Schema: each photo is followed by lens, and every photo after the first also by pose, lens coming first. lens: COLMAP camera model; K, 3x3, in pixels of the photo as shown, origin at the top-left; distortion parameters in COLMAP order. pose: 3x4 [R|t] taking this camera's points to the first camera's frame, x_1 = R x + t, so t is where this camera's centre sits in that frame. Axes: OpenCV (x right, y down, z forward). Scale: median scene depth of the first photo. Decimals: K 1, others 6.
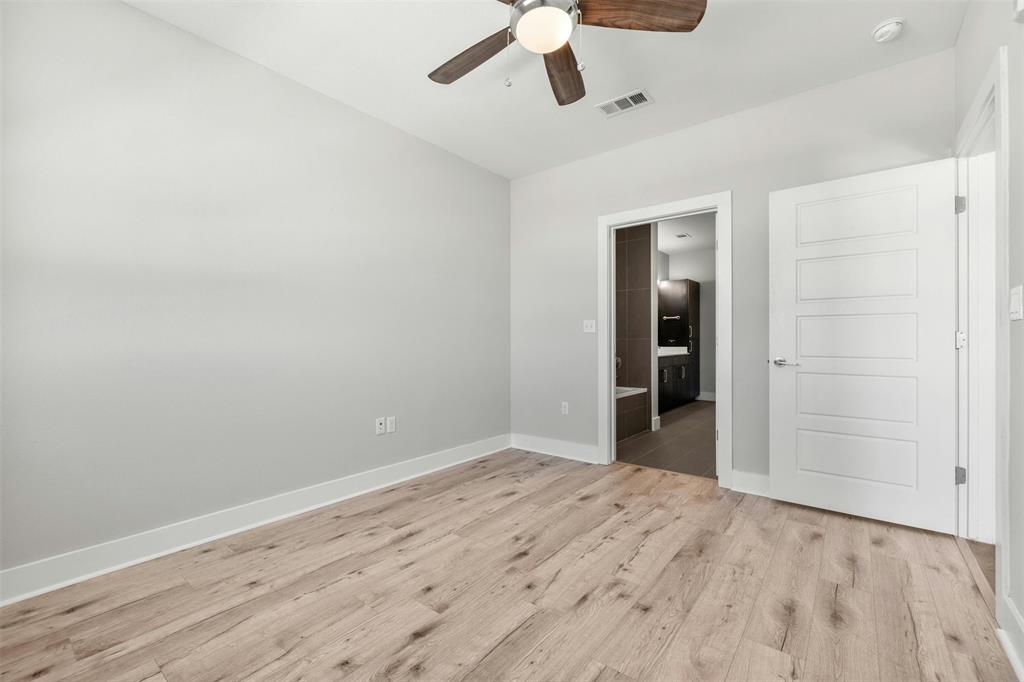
lens RADIAL K [[432.2, 0, 520.5], [0, 432.2, 341.9], [0, 0, 1]] dist [0.000105, 0.000051]
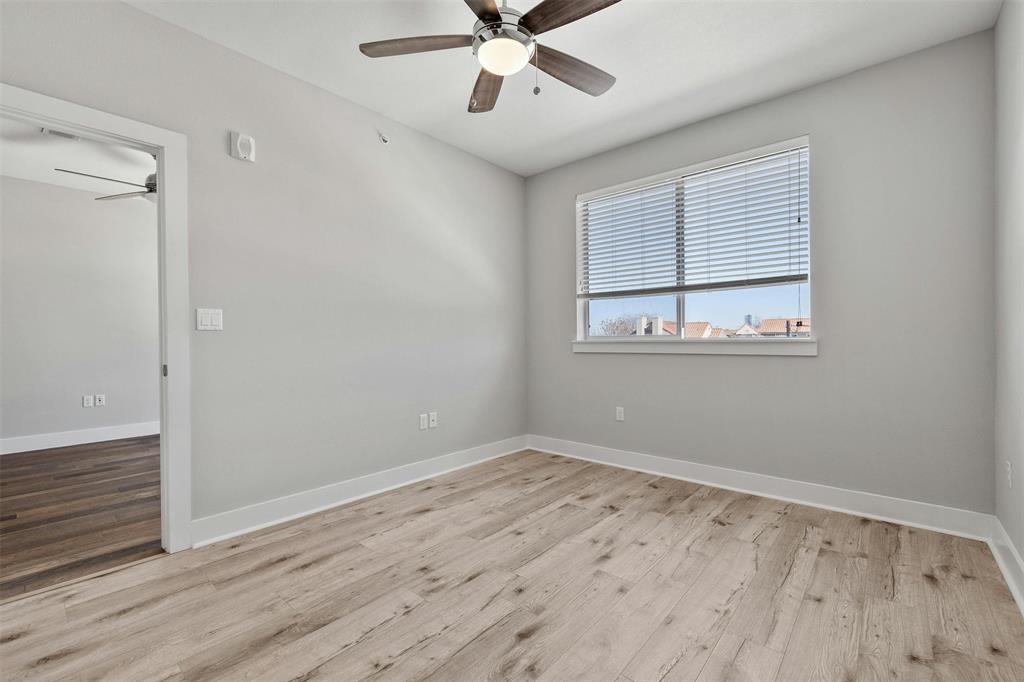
lens RADIAL K [[432.2, 0, 511.2], [0, 432.2, 341.7], [0, 0, 1]] dist [0.000105, 0.000051]
pose [[-0.997995, 0.007868, 0.062799, -0.019382], [0.008307, 0.999943, 0.006740, -0.005869], [-0.062743, 0.007248, -0.998003, 1.529002]]
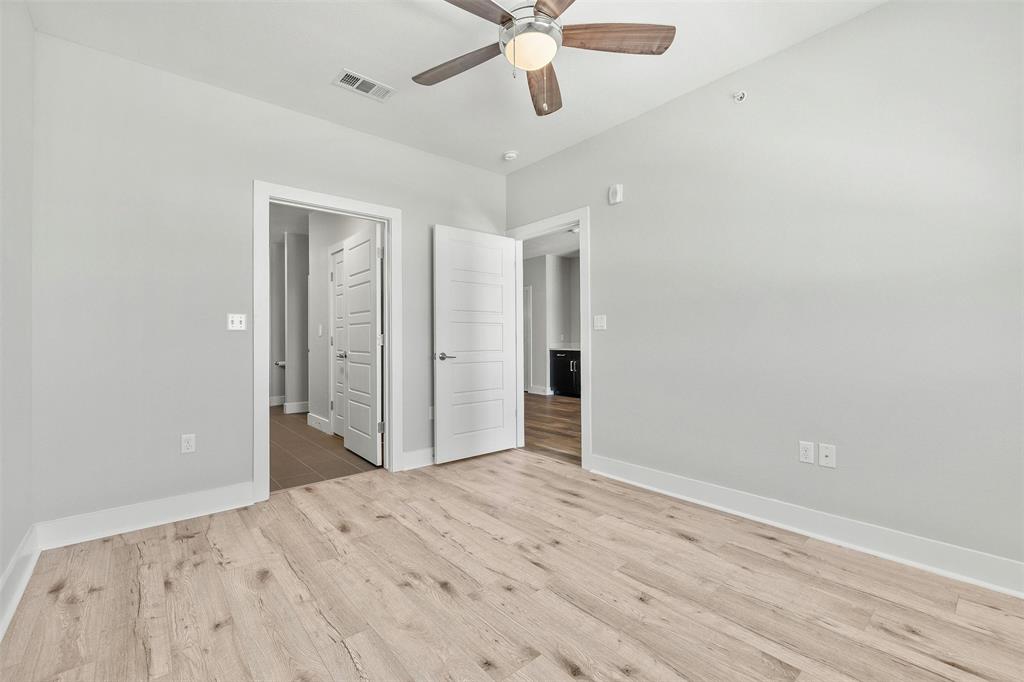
lens RADIAL K [[432.2, 0, 517.5], [0, 432.2, 335.0], [0, 0, 1]] dist [0.000105, 0.000051]
pose [[0.192633, 0.009906, 0.981221, -0.730797], [0.009821, 0.999879, -0.012022, 0.000352], [-0.981222, 0.011952, 0.192513, 0.606651]]
